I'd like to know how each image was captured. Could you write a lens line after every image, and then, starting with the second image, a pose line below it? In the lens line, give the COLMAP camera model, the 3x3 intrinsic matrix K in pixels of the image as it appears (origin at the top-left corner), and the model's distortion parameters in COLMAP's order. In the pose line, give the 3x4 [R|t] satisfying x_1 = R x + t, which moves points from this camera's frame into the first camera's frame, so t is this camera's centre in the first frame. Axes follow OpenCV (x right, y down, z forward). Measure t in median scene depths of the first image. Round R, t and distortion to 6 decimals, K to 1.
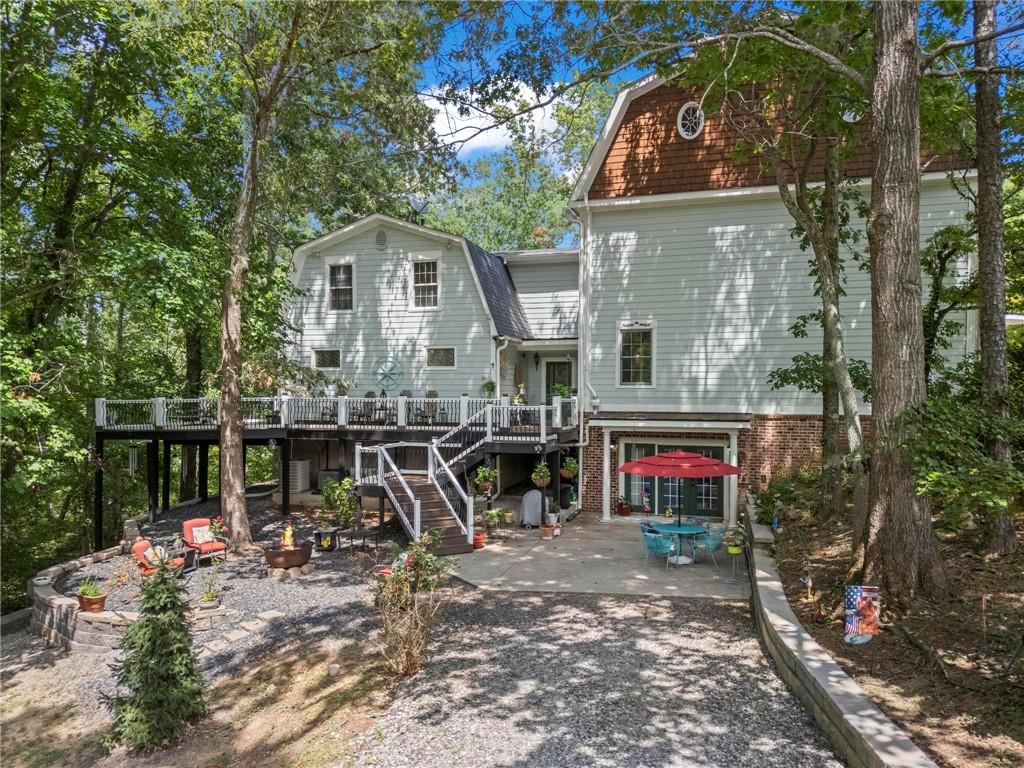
lens RADIAL K [[757.5, 0, 512.7], [0, 757.5, 407.3], [0, 0, 1]] dist [0.092599, -0.086120]
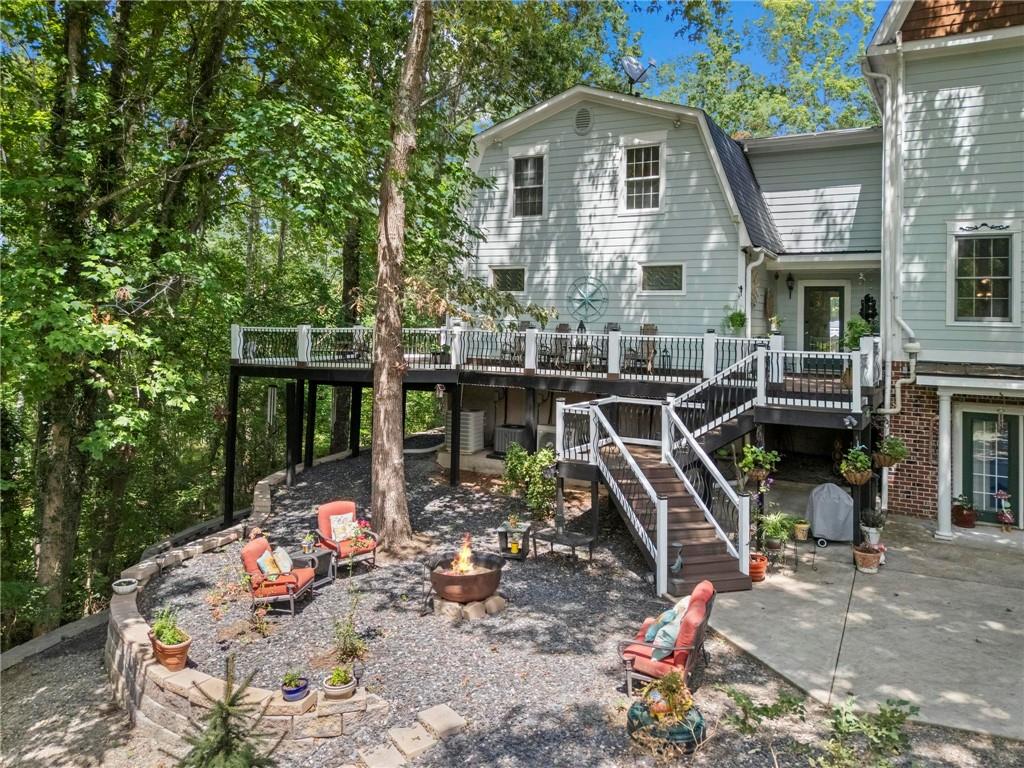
lens RADIAL K [[728.2, 0, 509.9], [0, 728.2, 345.4], [0, 0, 1]] dist [0.187576, -0.213613]
pose [[0.980843, 0.027330, -0.192871, -0.115208], [-0.025599, 0.999607, 0.011461, -0.006857], [0.193109, -0.006304, 0.981157, 0.324010]]
